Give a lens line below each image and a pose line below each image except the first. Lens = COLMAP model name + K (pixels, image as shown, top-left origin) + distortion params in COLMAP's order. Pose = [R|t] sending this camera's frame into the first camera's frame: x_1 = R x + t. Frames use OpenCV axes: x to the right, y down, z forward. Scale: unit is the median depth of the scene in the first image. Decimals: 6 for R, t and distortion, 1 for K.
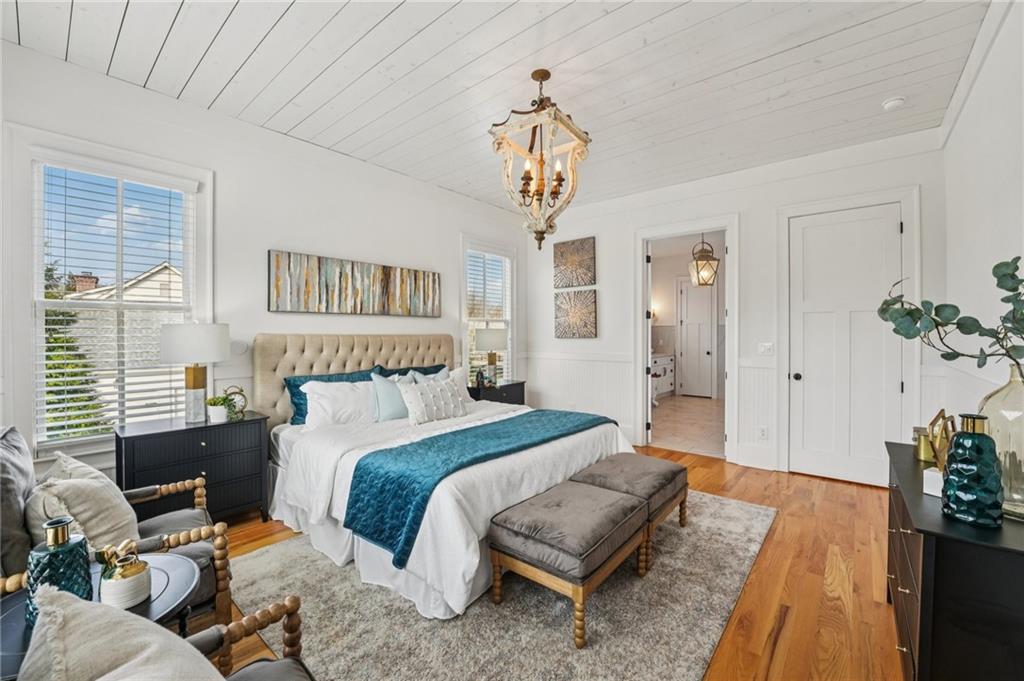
lens RADIAL K [[416.7, 0, 508.0], [0, 416.7, 333.5], [0, 0, 1]] dist [-0.022019, 0.001900]
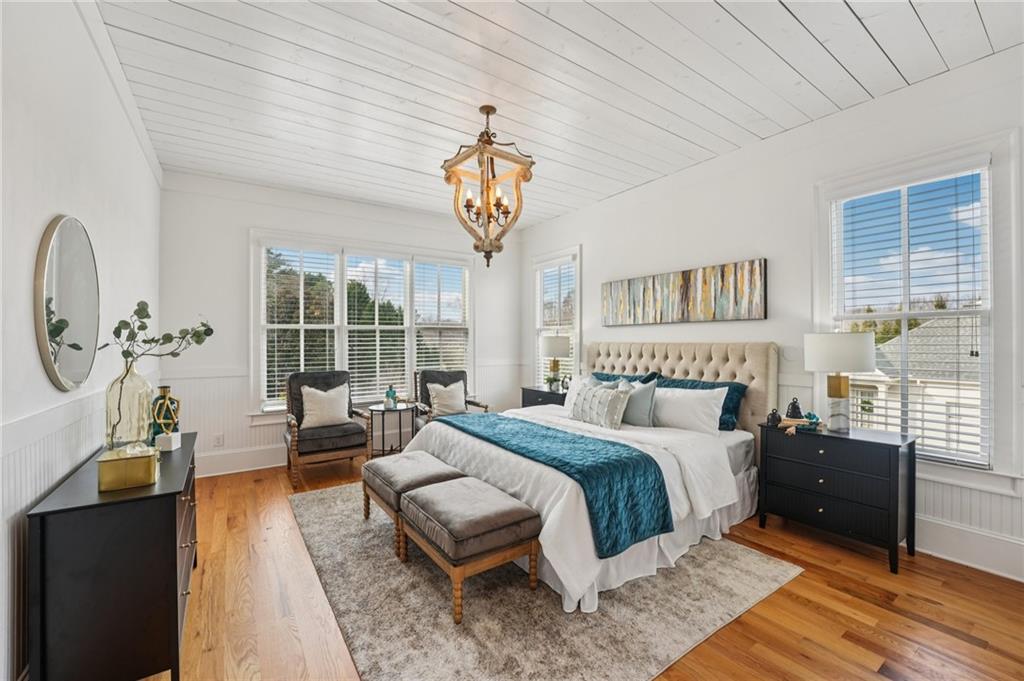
lens RADIAL K [[416.7, 0, 508.7], [0, 416.7, 343.2], [0, 0, 1]] dist [-0.022019, 0.001900]
pose [[-0.267160, 0.000225, -0.963652, 0.736533], [-0.002062, 0.999998, 0.000805, 0.002878], [0.963650, 0.002202, -0.267158, 0.879181]]
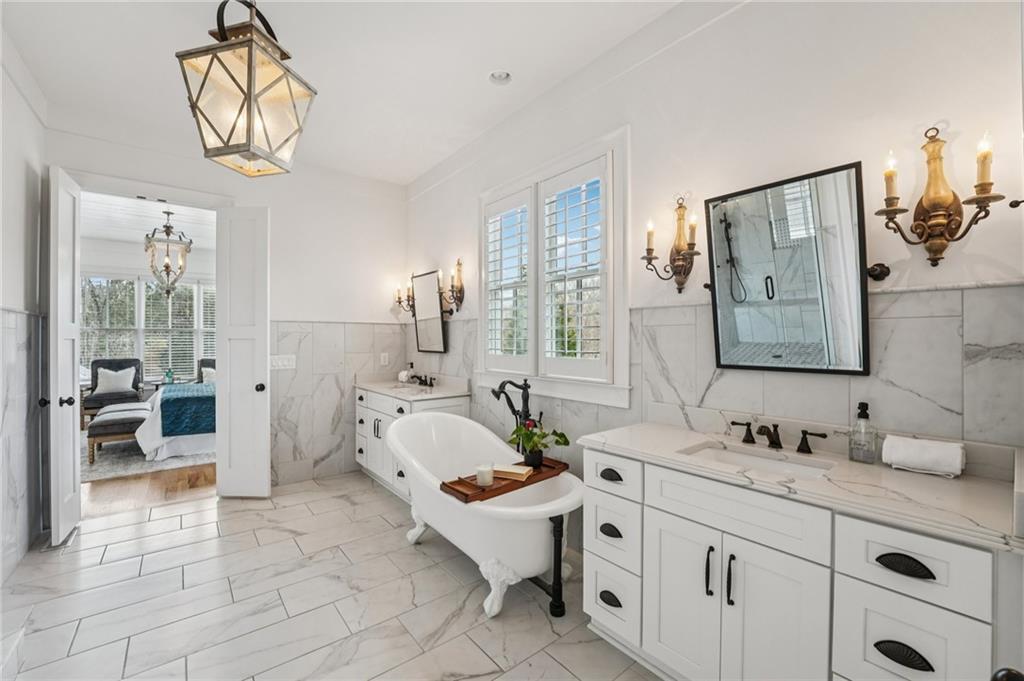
lens RADIAL K [[416.7, 0, 521.9], [0, 416.7, 337.7], [0, 0, 1]] dist [-0.022019, 0.001900]
pose [[-0.166859, -0.004452, -0.985971, 1.150781], [-0.003281, 0.999987, -0.003960, -0.003764], [0.985975, 0.002574, -0.166871, 1.992621]]
